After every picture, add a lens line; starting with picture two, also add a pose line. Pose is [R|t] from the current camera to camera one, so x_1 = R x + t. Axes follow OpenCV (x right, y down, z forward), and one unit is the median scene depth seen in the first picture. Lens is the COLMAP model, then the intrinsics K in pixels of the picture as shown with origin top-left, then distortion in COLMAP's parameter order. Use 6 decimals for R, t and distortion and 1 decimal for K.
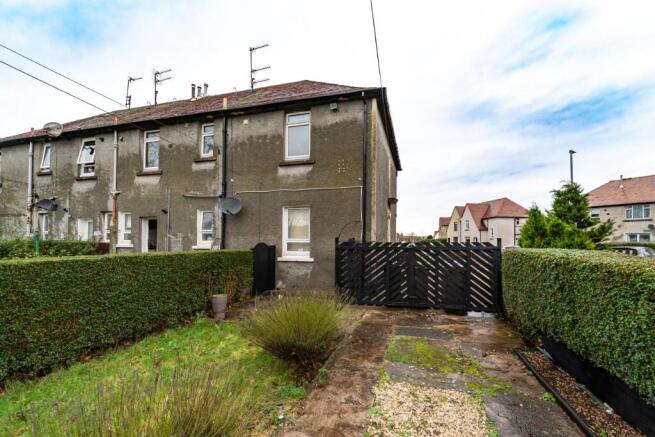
lens RADIAL K [[280.9, 0, 341.0], [0, 280.9, 239.1], [0, 0, 1]] dist [0.004037, 0.000194]
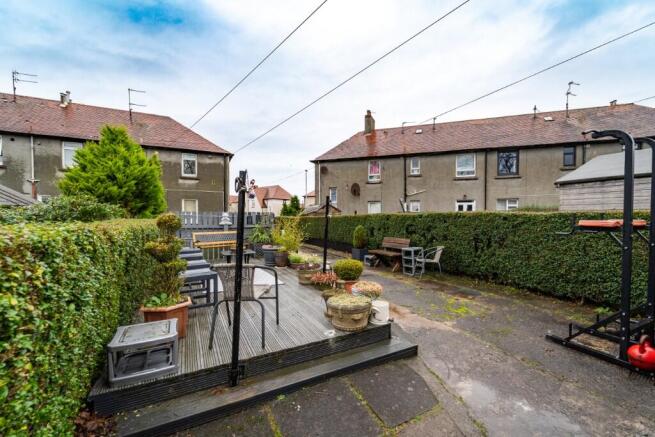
lens RADIAL K [[280.9, 0, 332.7], [0, 280.9, 223.8], [0, 0, 1]] dist [0.004037, 0.000194]
pose [[0.753785, -0.020207, 0.656811, -0.694520], [-0.004074, 0.999364, 0.035421, -0.003986], [-0.657109, -0.029376, 0.753223, -1.235442]]
